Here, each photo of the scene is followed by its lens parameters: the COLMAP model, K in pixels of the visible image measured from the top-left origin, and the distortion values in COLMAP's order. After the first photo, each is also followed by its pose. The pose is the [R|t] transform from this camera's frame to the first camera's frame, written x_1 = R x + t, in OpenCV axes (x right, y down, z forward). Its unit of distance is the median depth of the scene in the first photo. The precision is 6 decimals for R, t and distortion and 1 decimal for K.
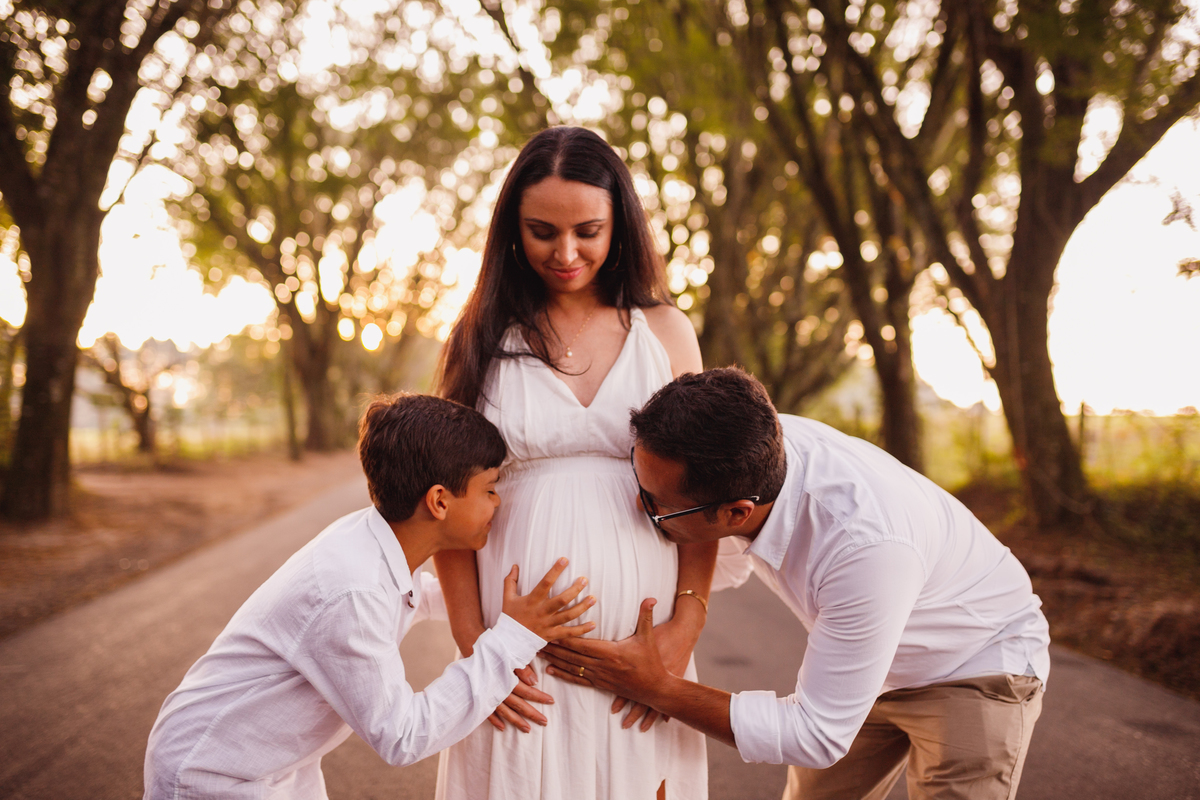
lens RADIAL K [[1146.1, 0, 600.0], [0, 1146.1, 400.0], [0, 0, 1]] dist [-0.062297, 0.092058]
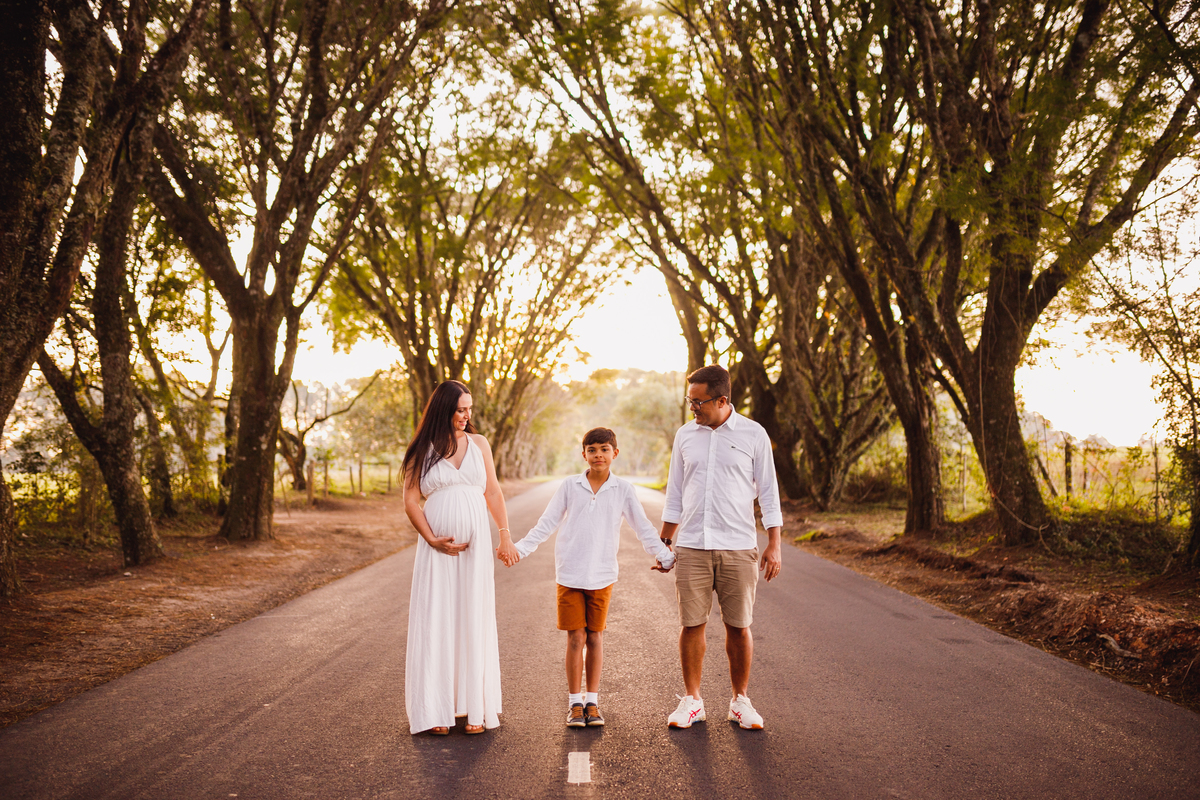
lens RADIAL K [[1146.1, 0, 600.0], [0, 1146.1, 400.0], [0, 0, 1]] dist [-0.062297, 0.092058]
pose [[0.995331, -0.009774, -0.096028, 0.015115], [0.006582, 0.999417, -0.033503, -0.004561], [0.096300, 0.032715, 0.994815, -0.117252]]
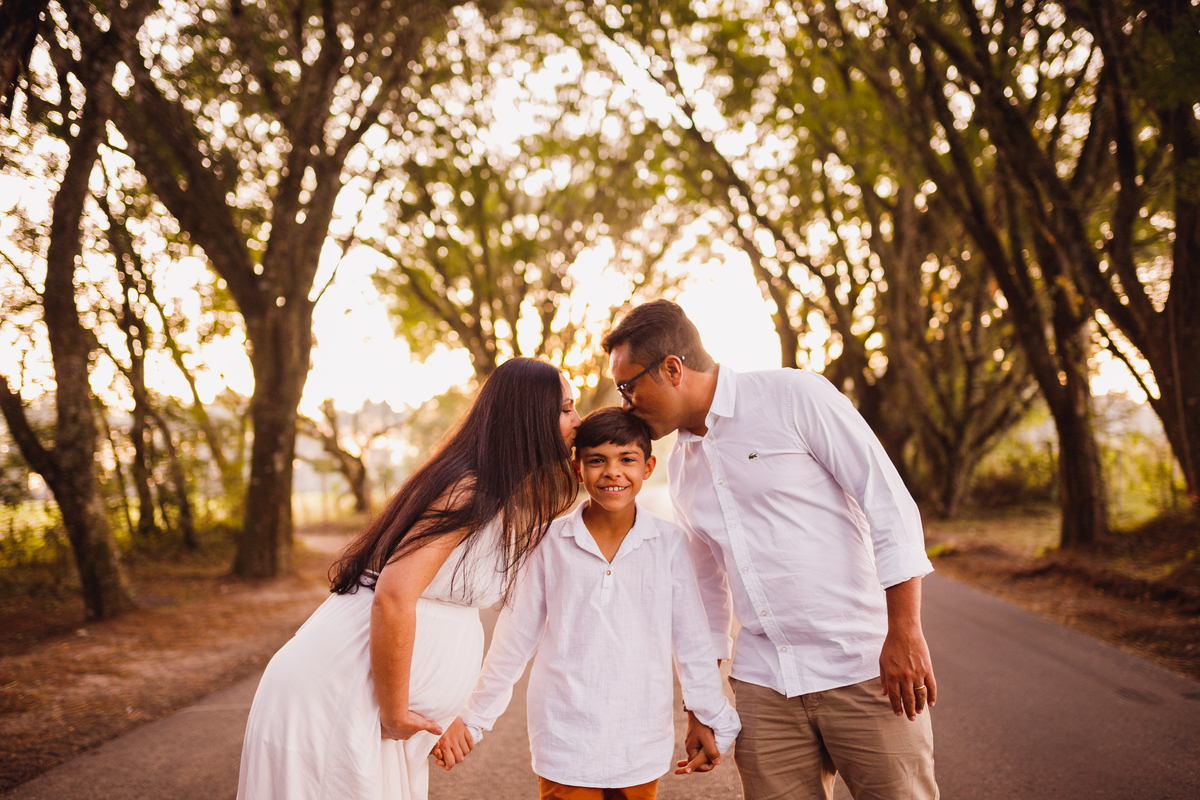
lens RADIAL K [[1146.1, 0, 600.0], [0, 1146.1, 400.0], [0, 0, 1]] dist [-0.062297, 0.092058]
pose [[0.983510, -0.048108, -0.174340, 0.011860], [0.040983, 0.998180, -0.044242, -0.002566], [0.176151, 0.036368, 0.983691, -0.020083]]
